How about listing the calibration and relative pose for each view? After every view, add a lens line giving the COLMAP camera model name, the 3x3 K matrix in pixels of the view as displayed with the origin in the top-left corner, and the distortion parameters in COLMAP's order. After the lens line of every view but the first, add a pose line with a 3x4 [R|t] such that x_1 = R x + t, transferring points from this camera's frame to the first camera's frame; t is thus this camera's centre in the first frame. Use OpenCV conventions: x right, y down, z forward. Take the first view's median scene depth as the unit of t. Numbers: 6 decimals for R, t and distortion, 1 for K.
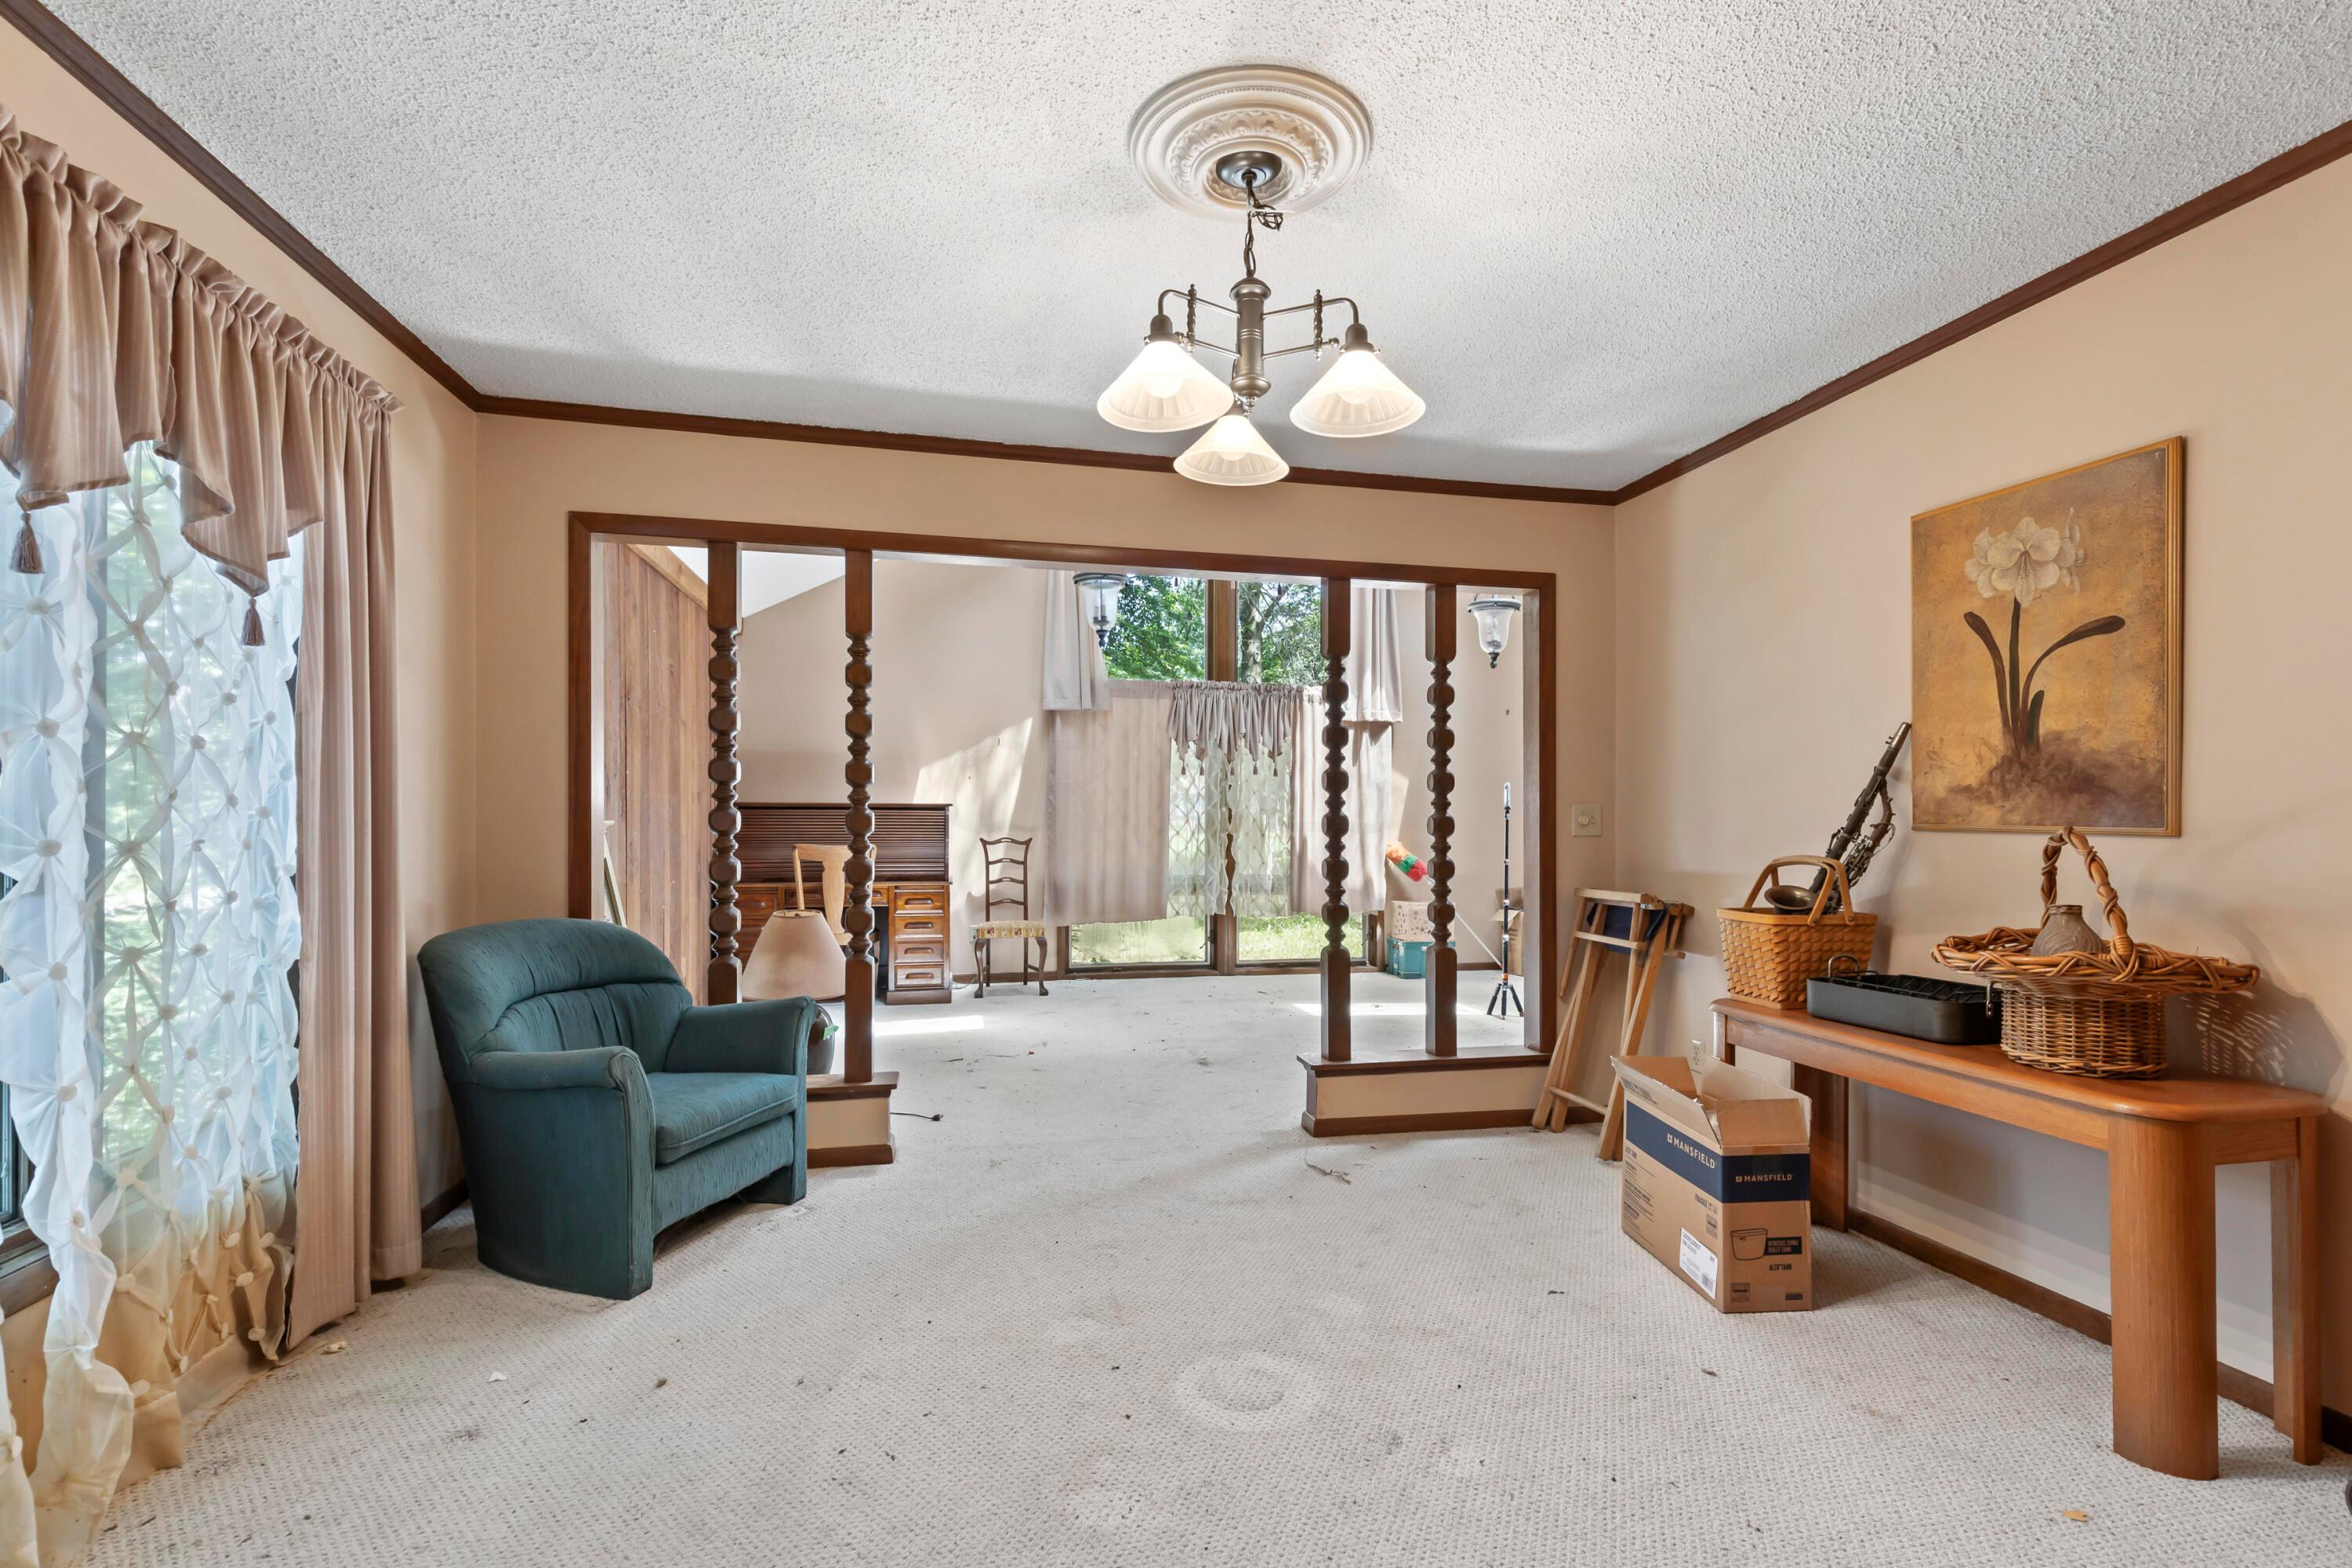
lens RADIAL K [[1062.6, 0, 1186.9], [0, 1062.6, 773.8], [0, 0, 1]] dist [0.004859, 0.000216]
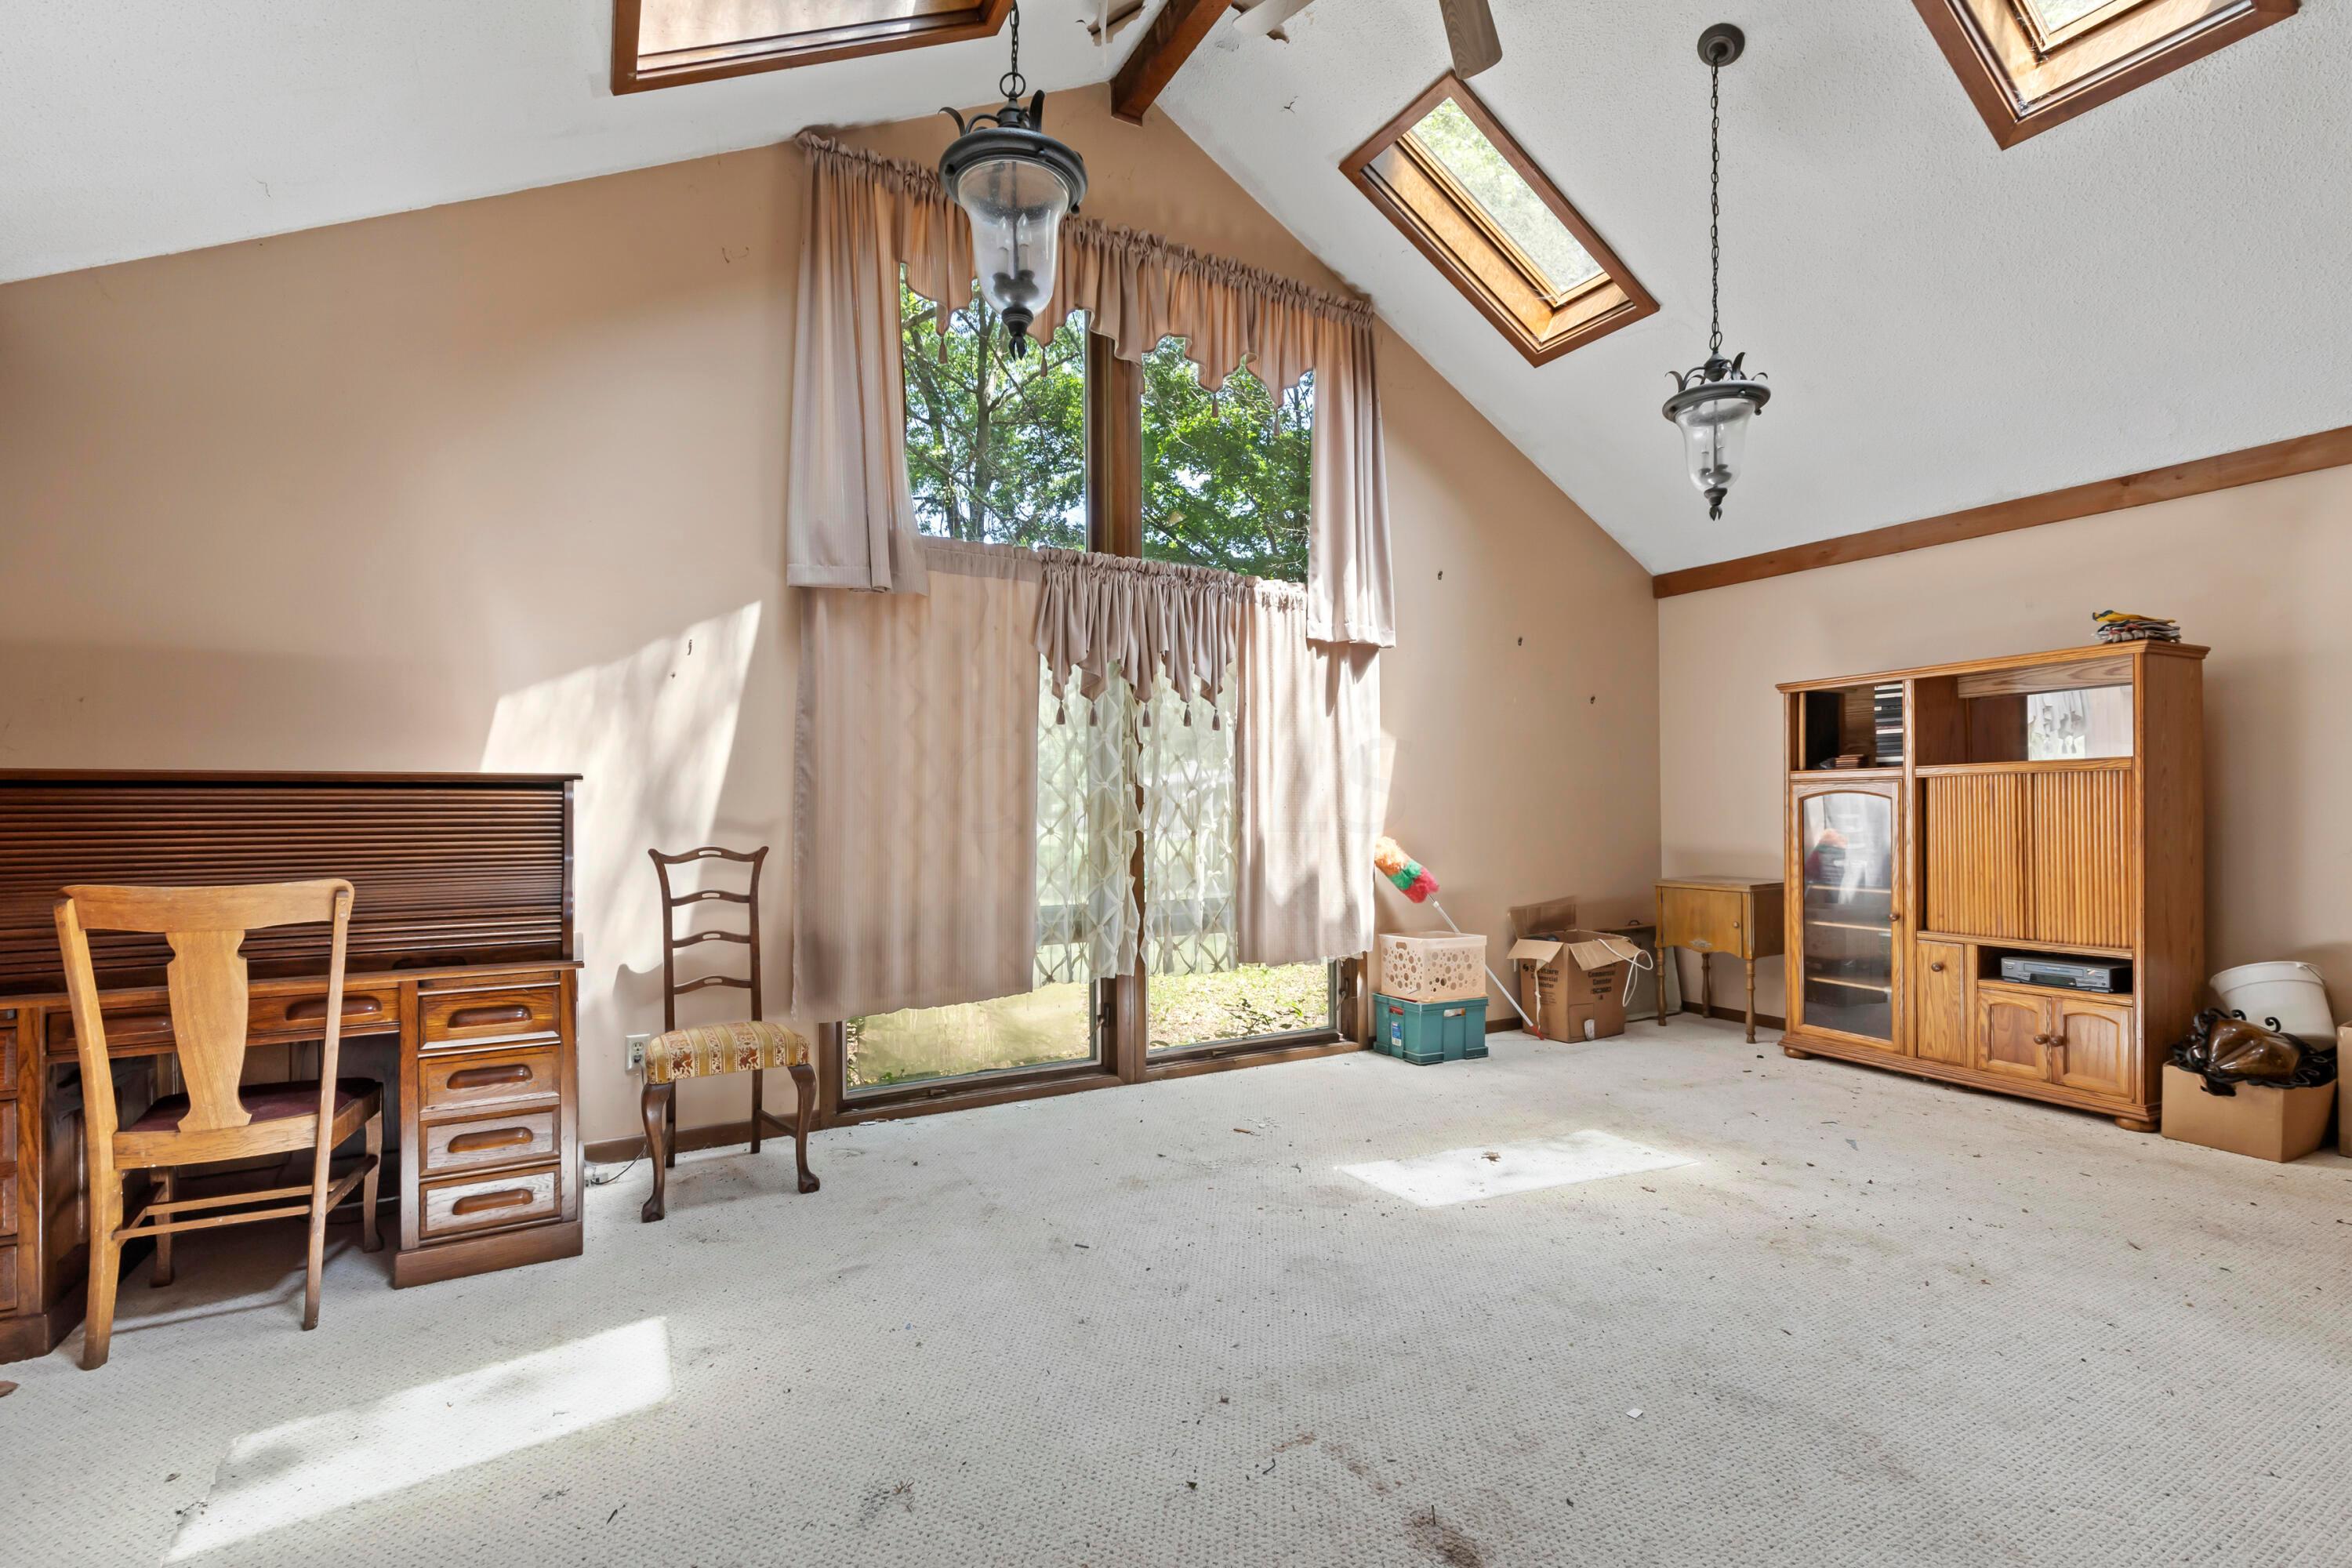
lens RADIAL K [[1058.5, 0, 1192.4], [0, 1058.5, 794.7], [0, 0, 1]] dist [0.024208, -0.013676]
pose [[0.951389, -0.004370, 0.307961, -0.107970], [-0.003711, 0.999664, 0.025648, 0.023267], [-0.307969, -0.025544, 0.951053, 0.469464]]
